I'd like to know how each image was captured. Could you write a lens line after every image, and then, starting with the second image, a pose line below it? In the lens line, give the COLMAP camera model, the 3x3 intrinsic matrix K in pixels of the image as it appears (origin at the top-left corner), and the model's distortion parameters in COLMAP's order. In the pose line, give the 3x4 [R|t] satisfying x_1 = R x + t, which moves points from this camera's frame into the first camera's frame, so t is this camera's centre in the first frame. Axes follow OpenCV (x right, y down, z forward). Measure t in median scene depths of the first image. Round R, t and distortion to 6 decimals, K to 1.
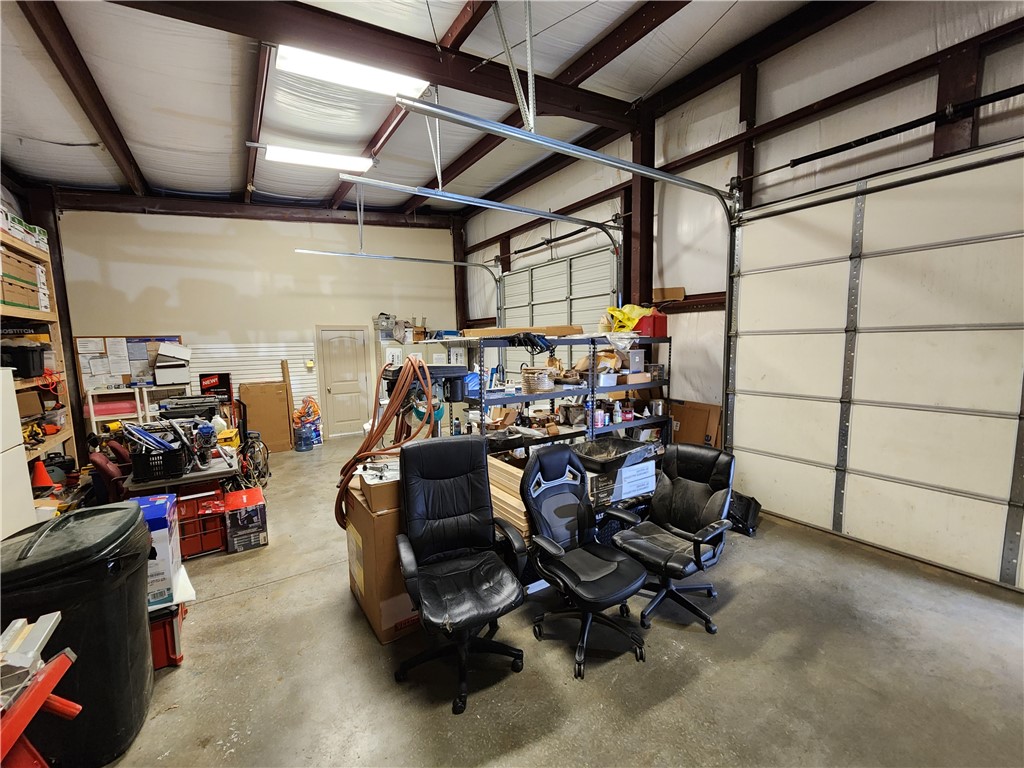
lens RADIAL K [[420.4, 0, 512.0], [0, 420.4, 384.0], [0, 0, 1]] dist [-0.000201, -0.000247]
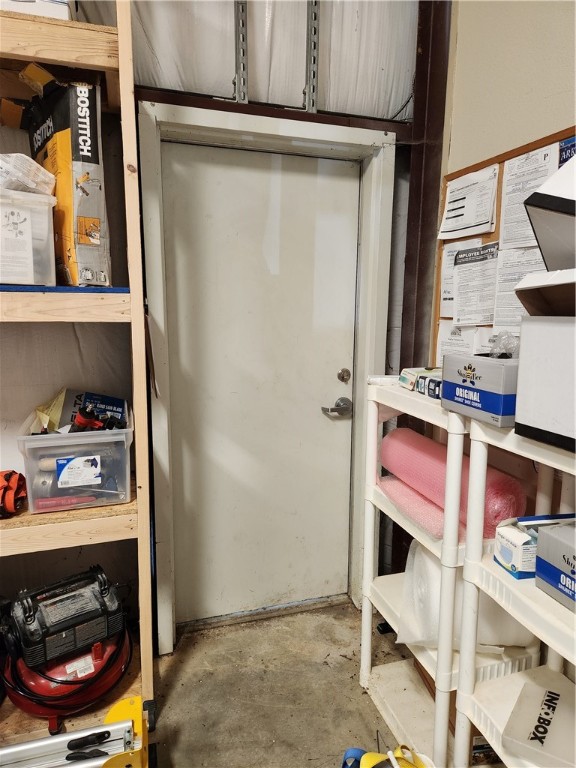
lens RADIAL K [[511.0, 0, 288.0], [0, 511.0, 384.0], [0, 0, 1]] dist [0.081010, -0.073302]
pose [[-0.282780, 0.173113, -0.943434, -0.649996], [-0.113868, 0.970565, 0.212221, -0.042586], [0.952402, 0.167439, -0.254745, 0.971146]]
